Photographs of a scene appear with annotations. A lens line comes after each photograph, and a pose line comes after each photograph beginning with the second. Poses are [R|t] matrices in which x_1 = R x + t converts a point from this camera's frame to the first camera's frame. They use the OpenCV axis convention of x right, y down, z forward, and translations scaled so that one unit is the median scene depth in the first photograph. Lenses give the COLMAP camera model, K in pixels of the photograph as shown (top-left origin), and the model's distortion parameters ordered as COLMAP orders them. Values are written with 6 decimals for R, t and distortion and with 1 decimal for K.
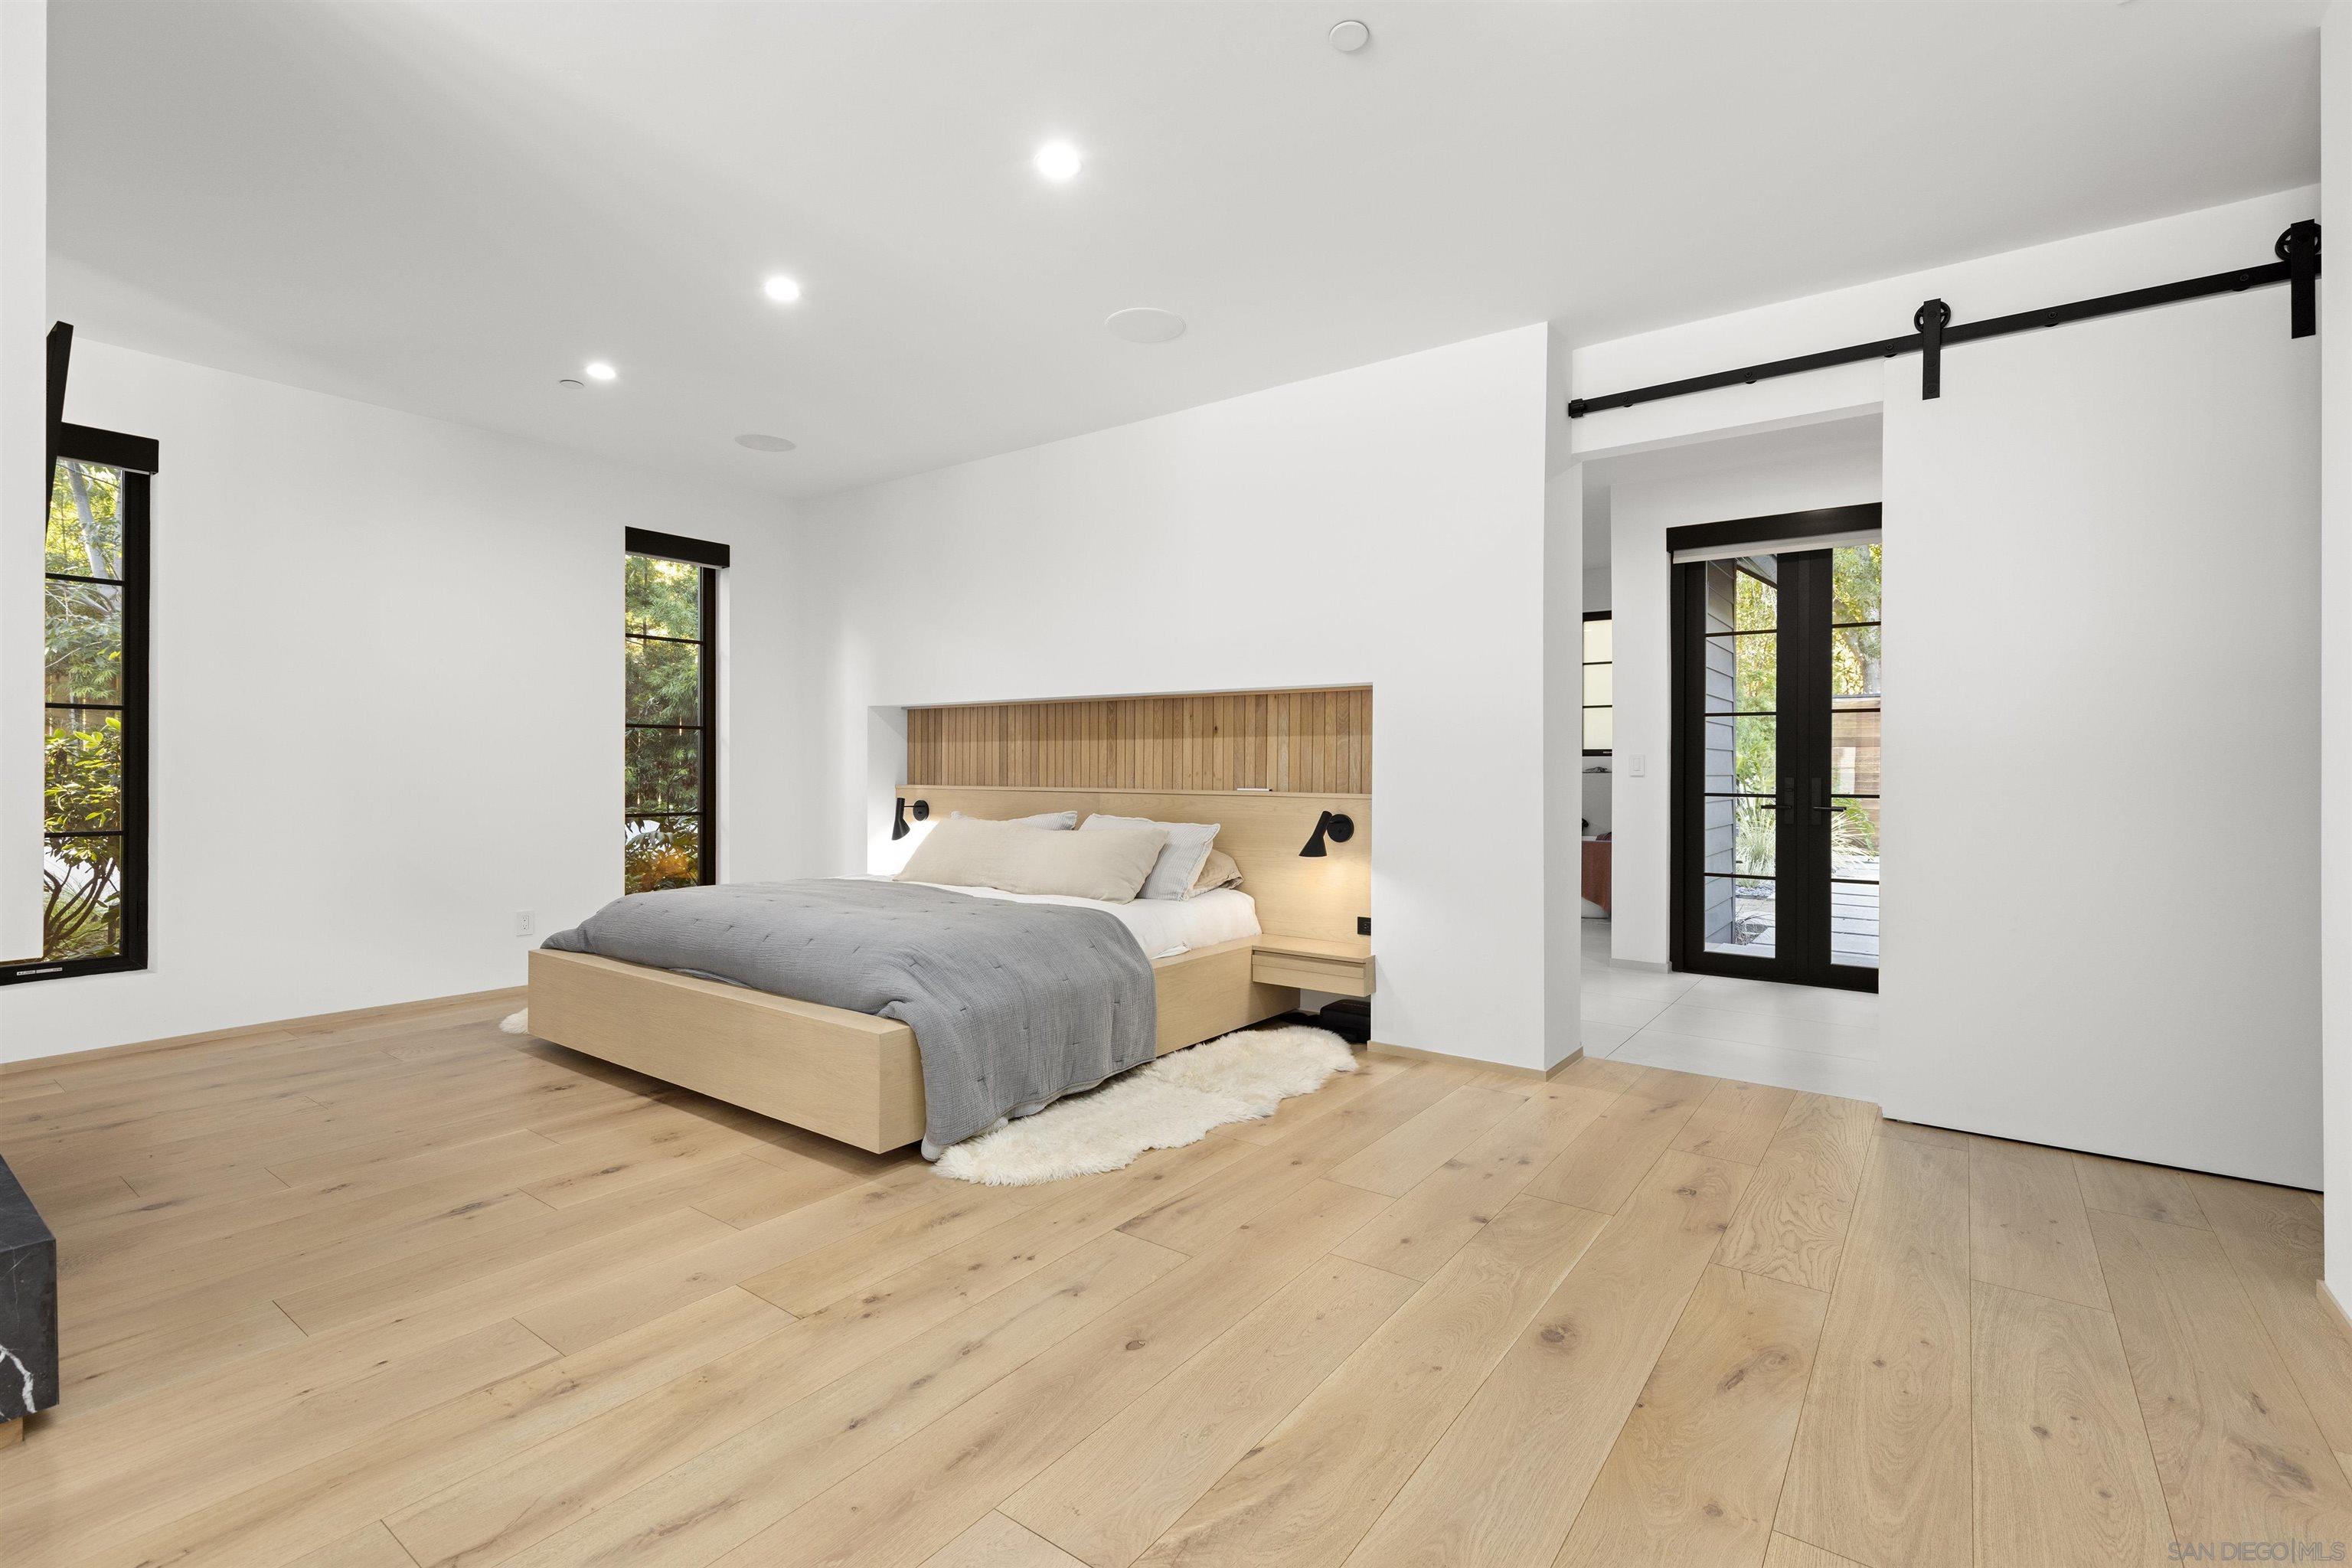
lens RADIAL K [[1080.4, 0, 1182.2], [0, 1080.4, 771.7], [0, 0, 1]] dist [0.008712, -0.000127]
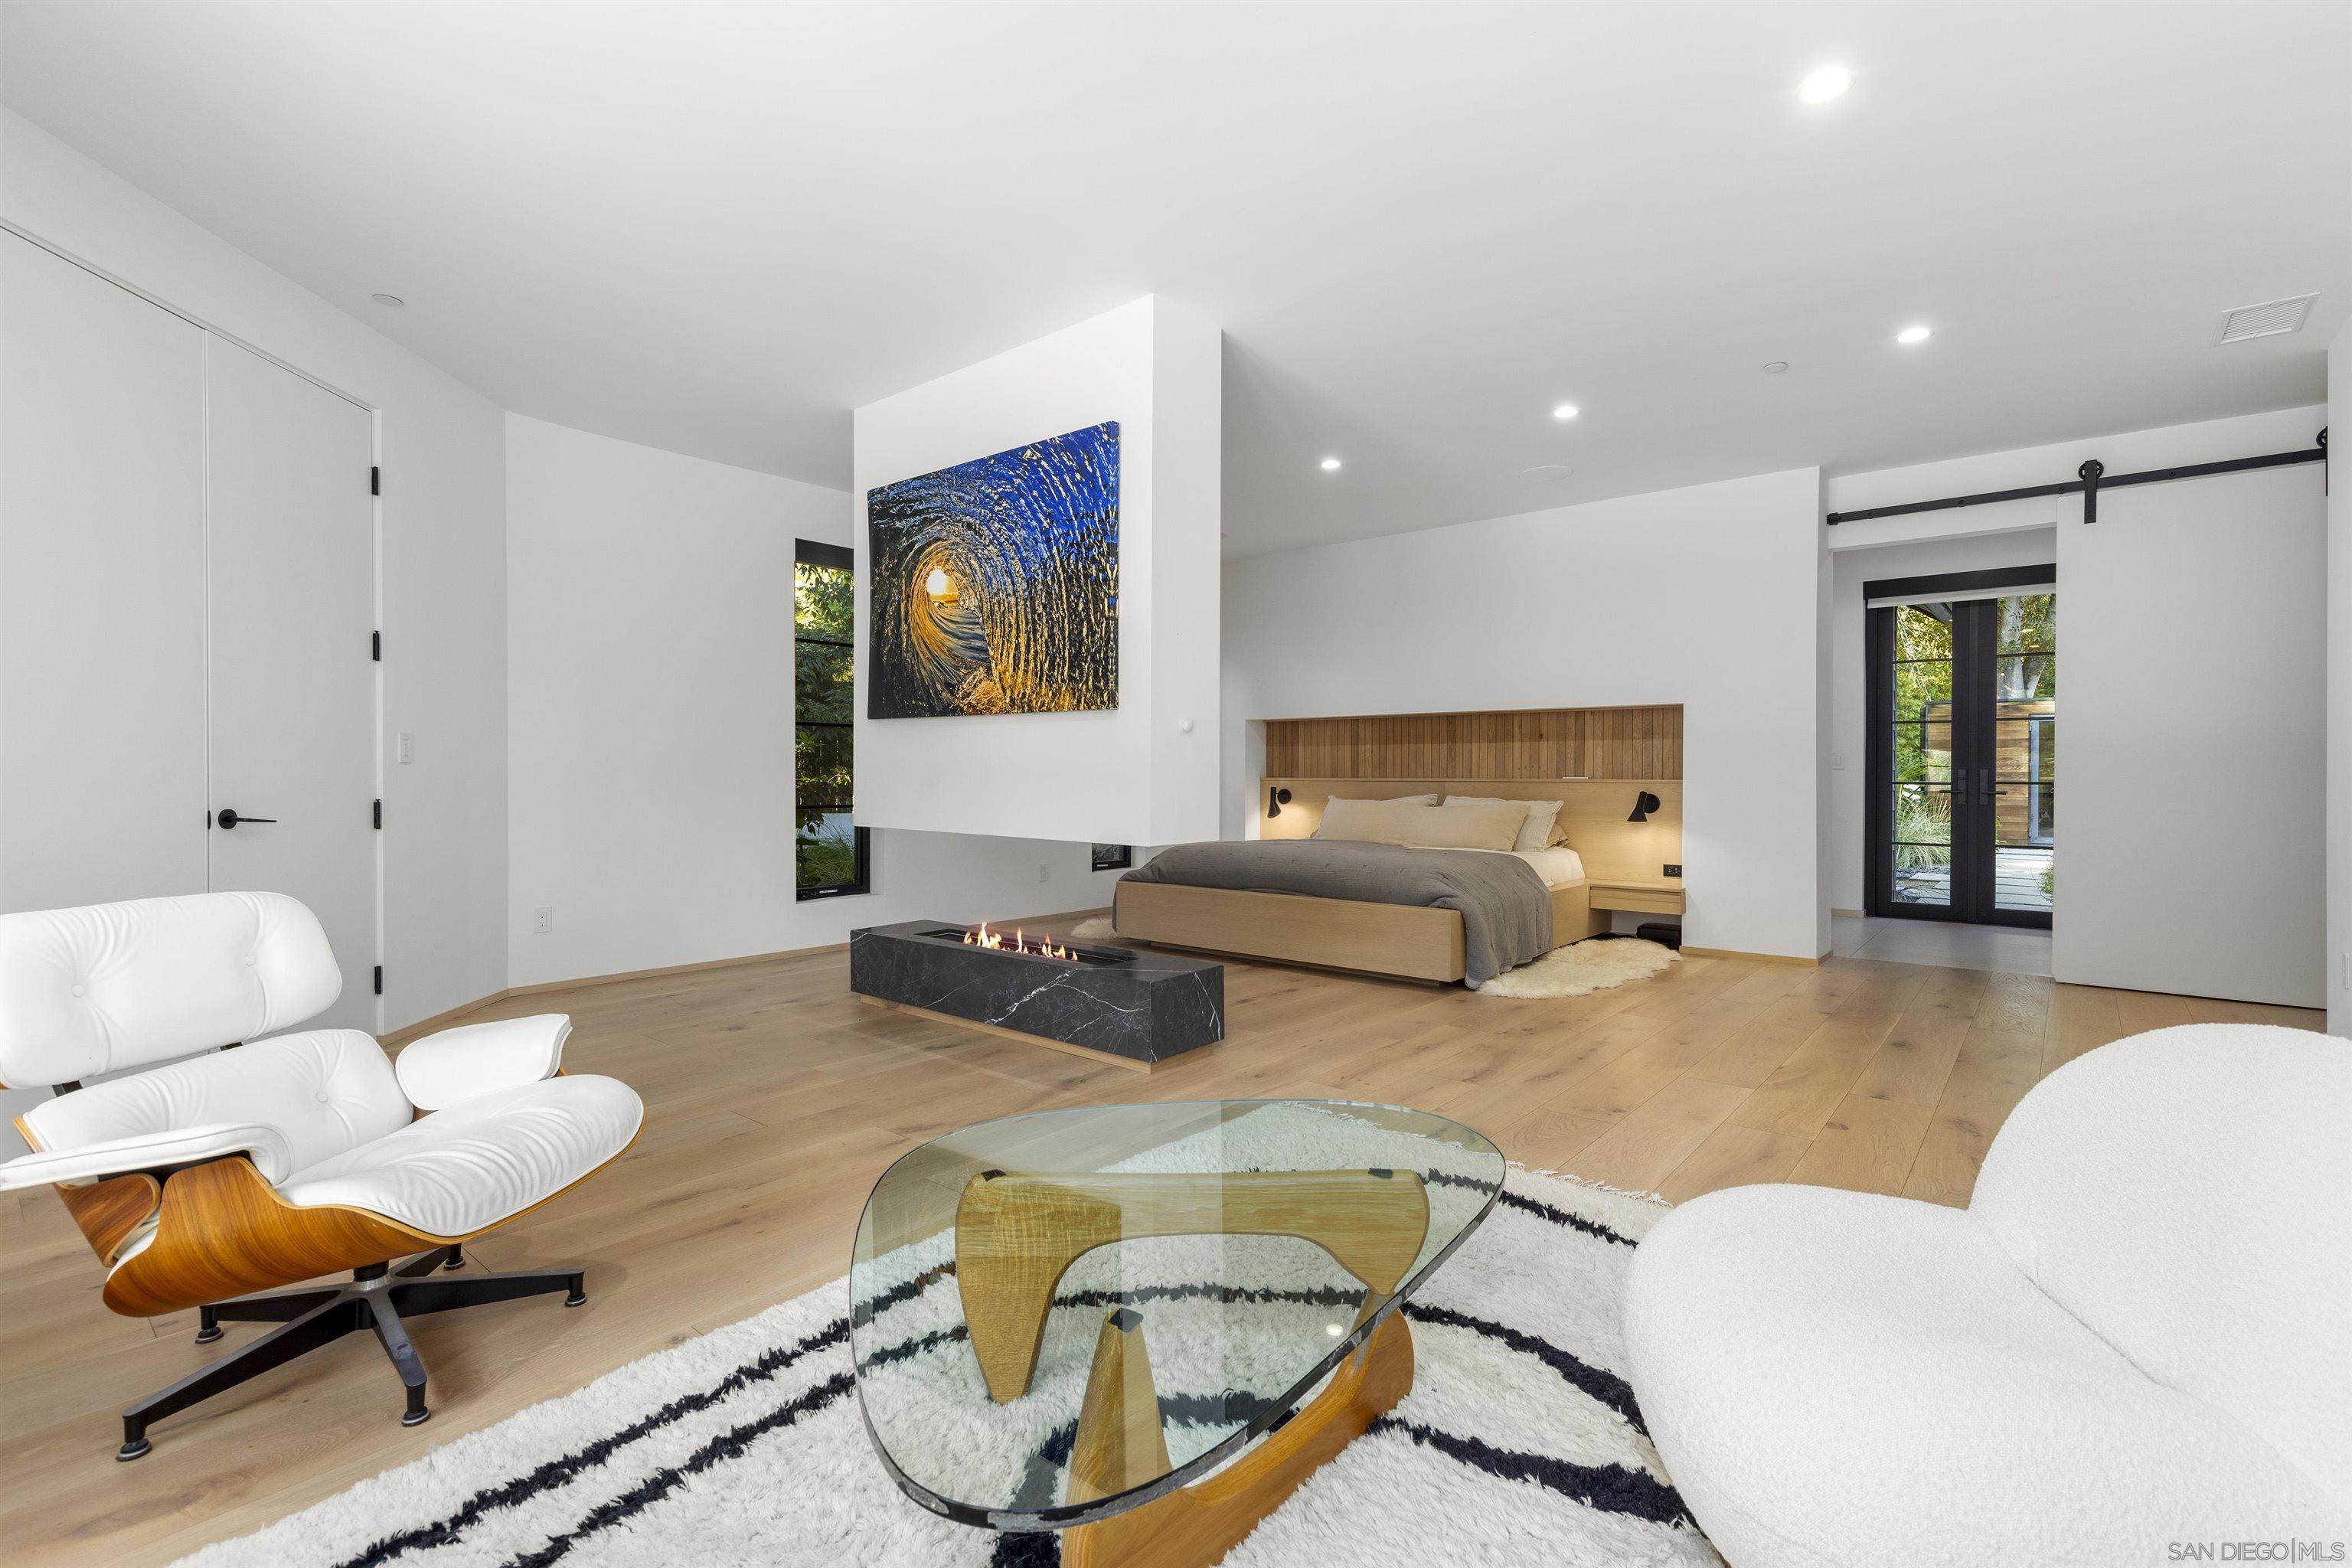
lens RADIAL K [[1071.1, 0, 1176.0], [0, 1071.1, 784.0], [0, 0, 1]] dist [0.003369, 0.000335]
pose [[0.997561, -0.002027, -0.069771, -0.408604], [0.002394, 0.999984, 0.005185, 0.018242], [0.069760, -0.005339, 0.997550, -0.504504]]
